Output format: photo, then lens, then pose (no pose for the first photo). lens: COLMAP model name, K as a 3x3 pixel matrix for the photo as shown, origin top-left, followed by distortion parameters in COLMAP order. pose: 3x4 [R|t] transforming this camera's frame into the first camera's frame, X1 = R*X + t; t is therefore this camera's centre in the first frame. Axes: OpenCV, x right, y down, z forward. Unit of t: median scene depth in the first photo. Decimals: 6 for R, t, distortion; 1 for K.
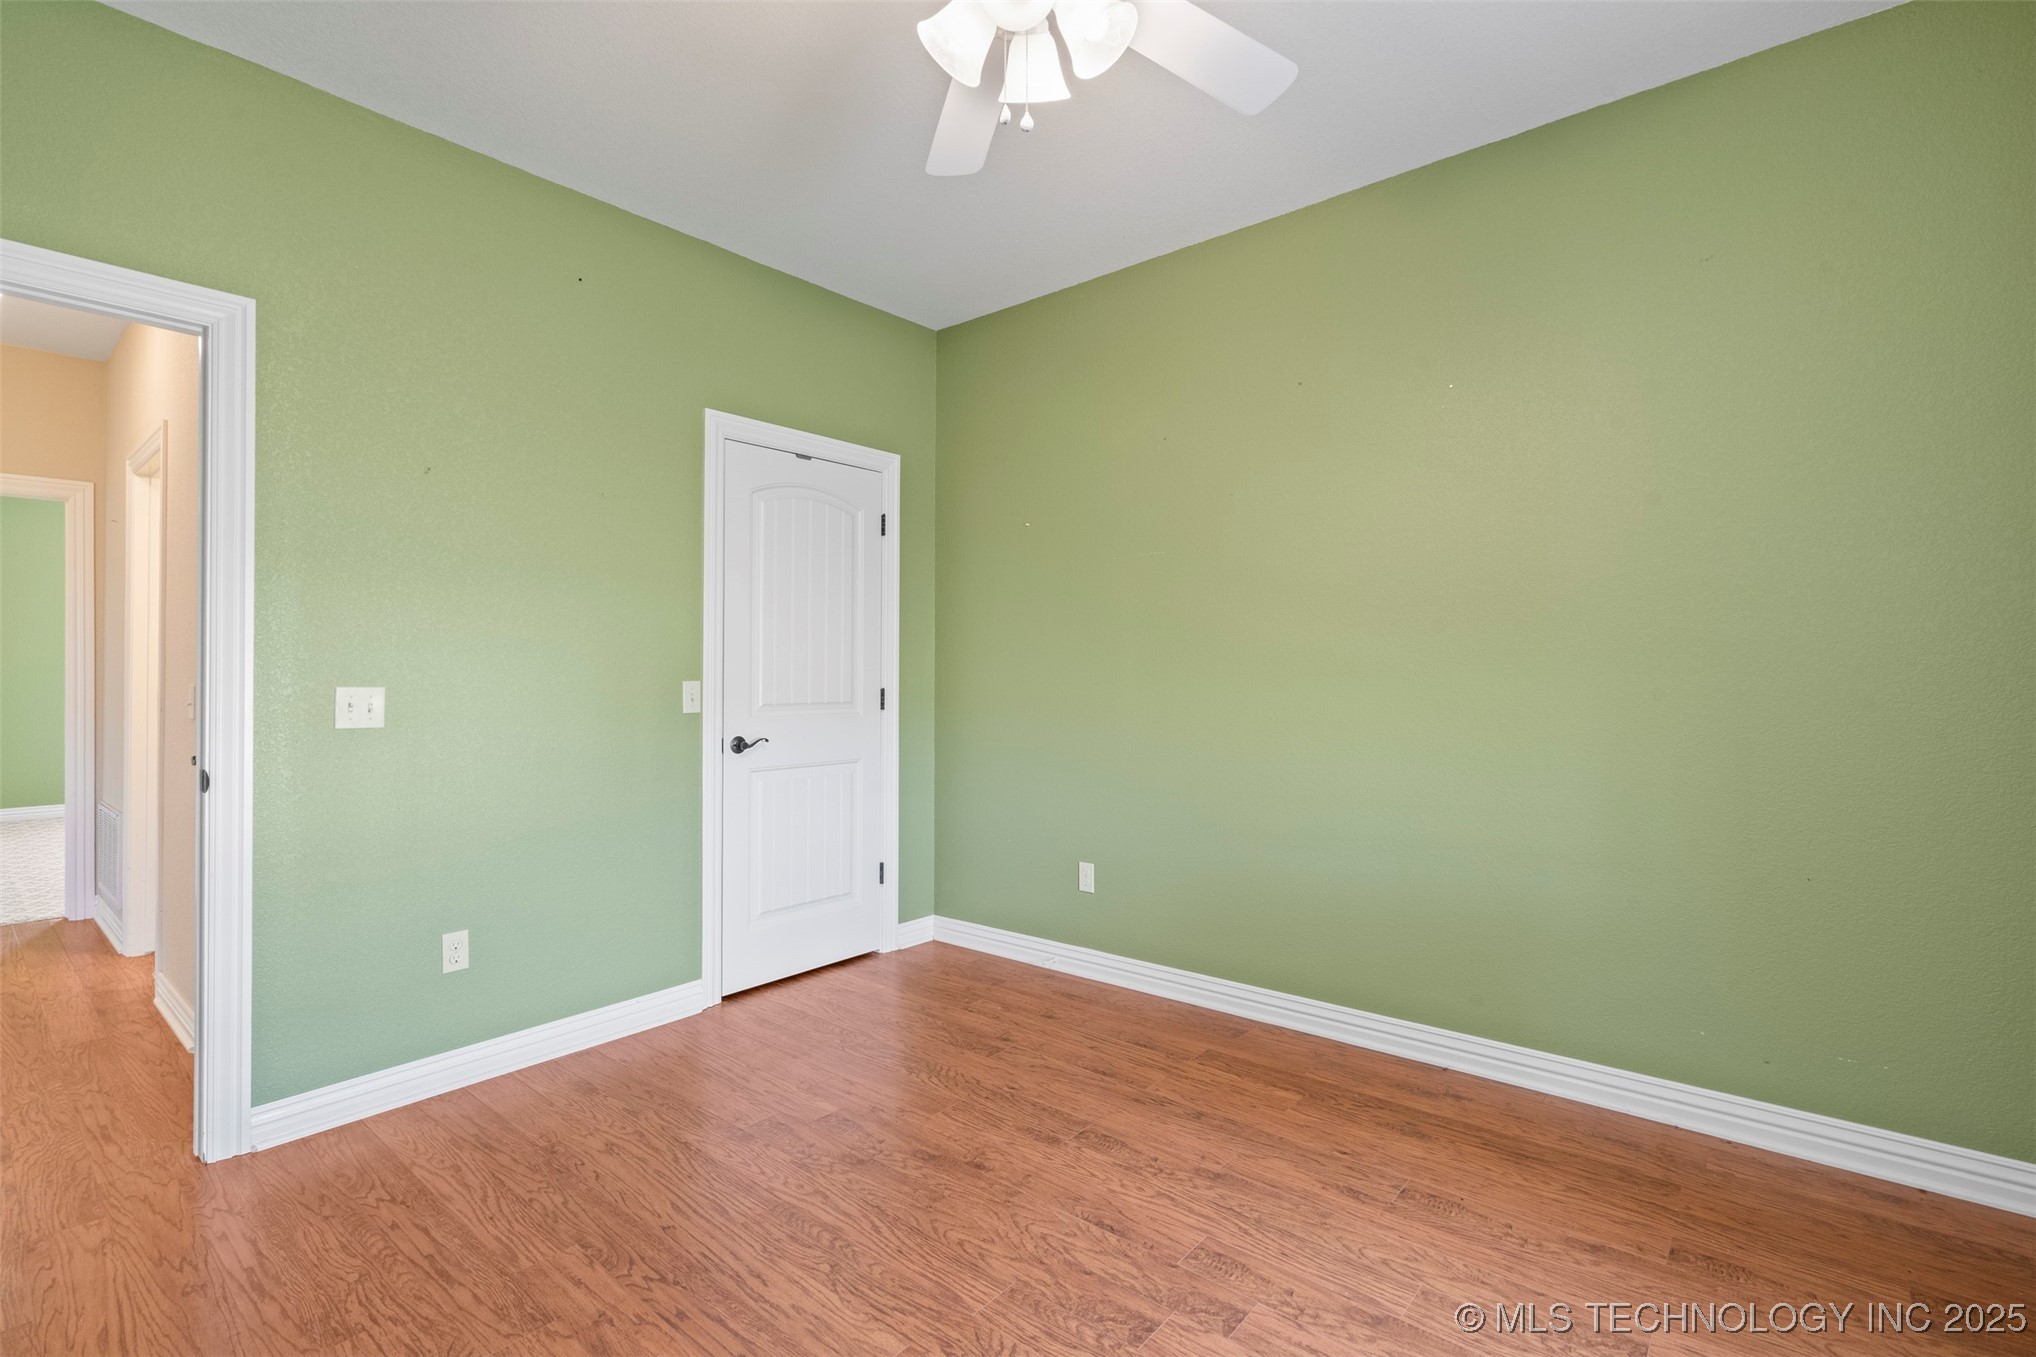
lens RADIAL K [[923.4, 0, 1012.2], [0, 923.4, 680.6], [0, 0, 1]] dist [-0.006118, 0.001336]
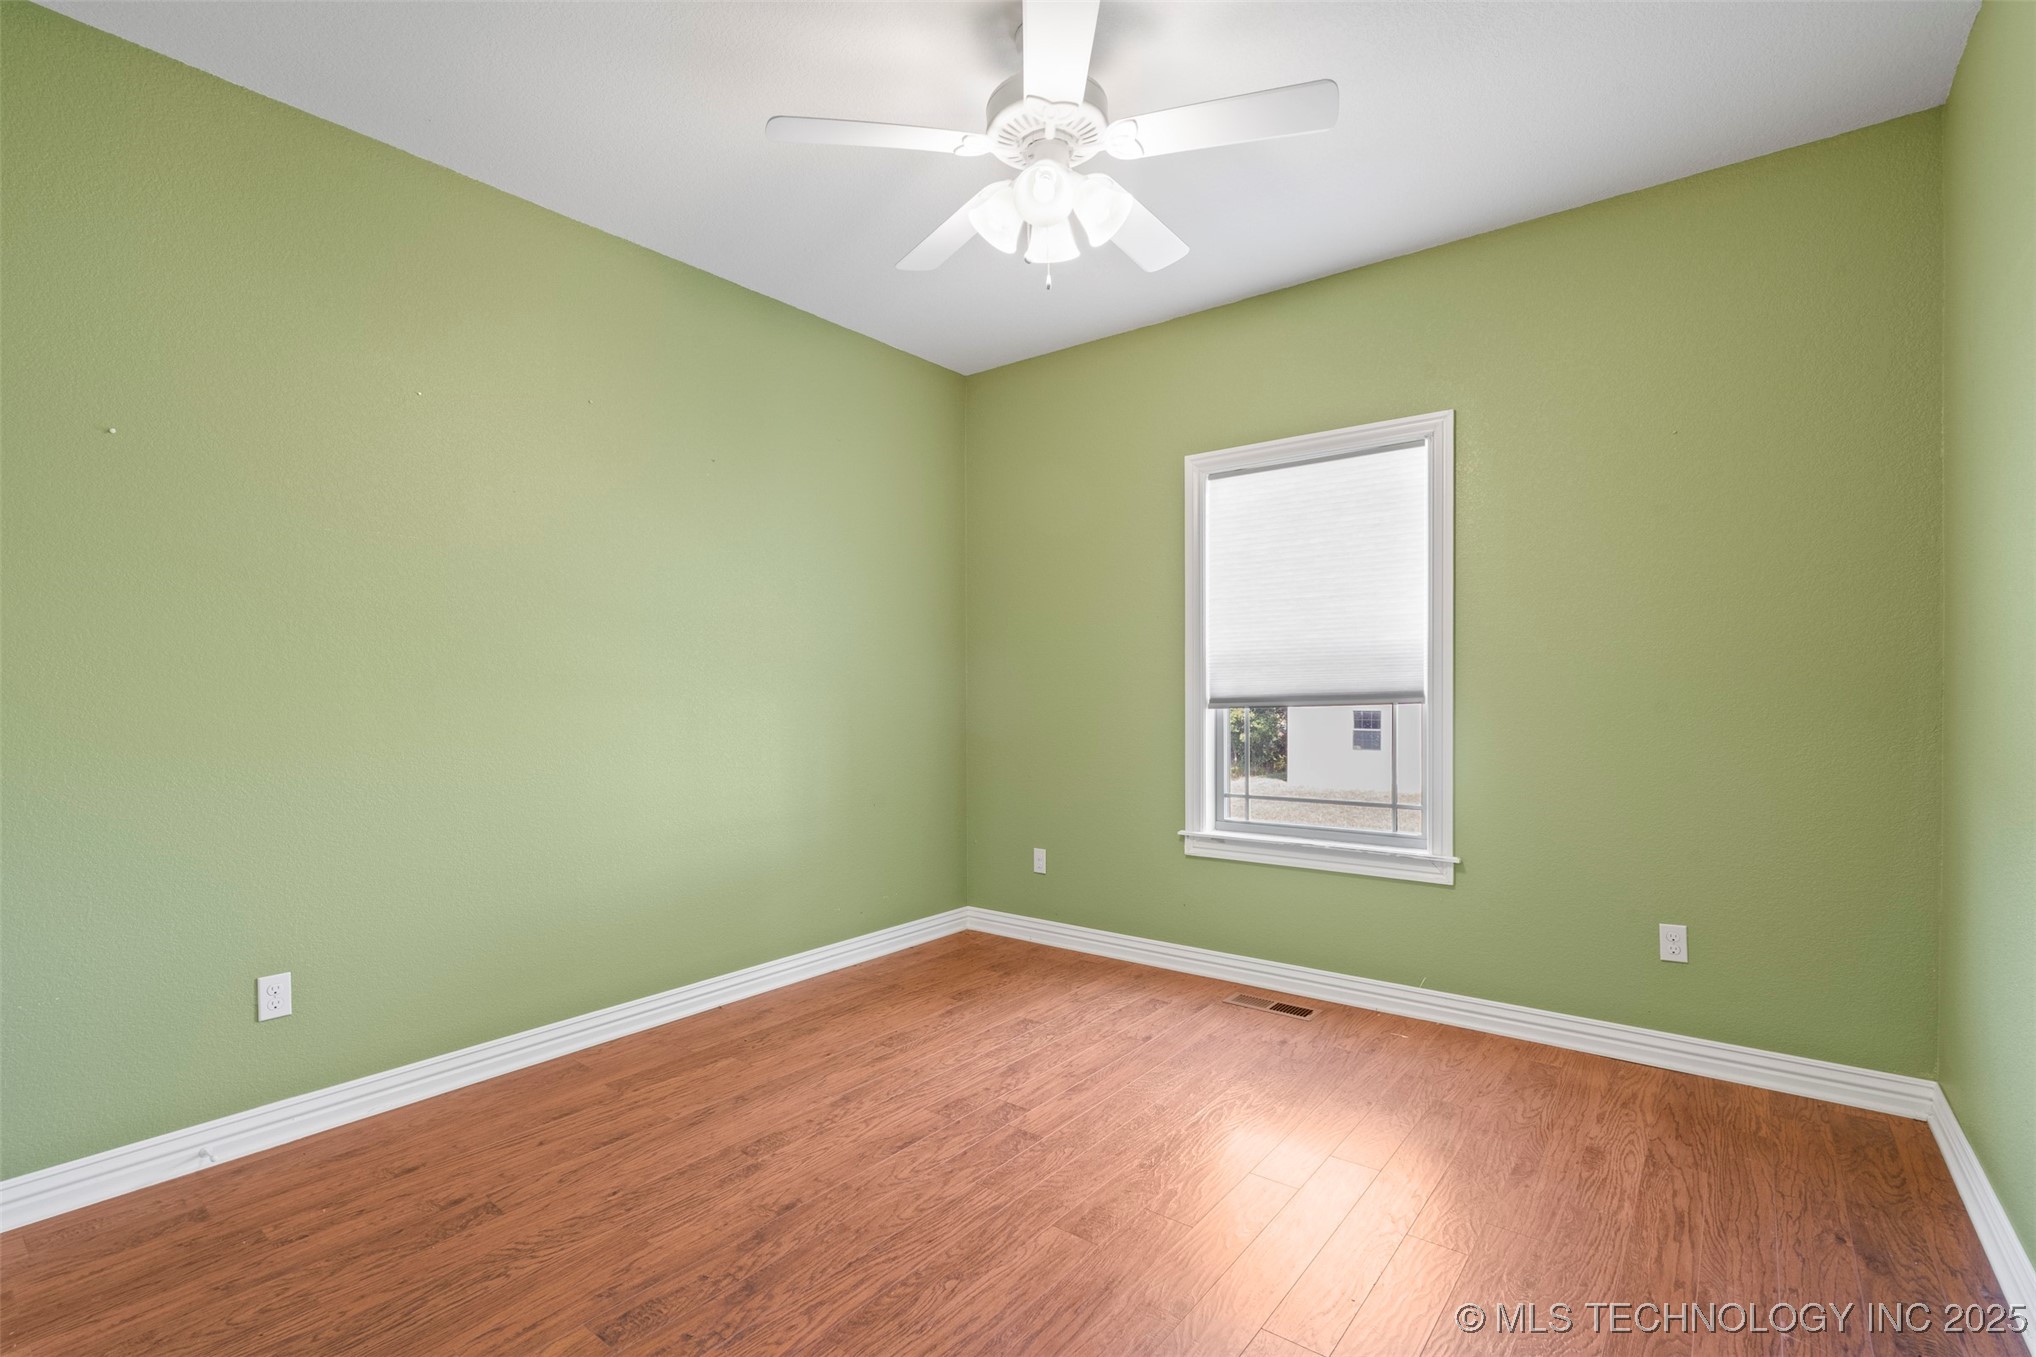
lens RADIAL K [[923.4, 0, 1012.2], [0, 923.4, 680.6], [0, 0, 1]] dist [-0.006118, 0.001336]
pose [[-0.033545, 0.014148, 0.999337, -0.904155], [0.010220, 0.999852, -0.013812, -0.003540], [-0.999385, 0.009750, -0.033684, 0.713646]]
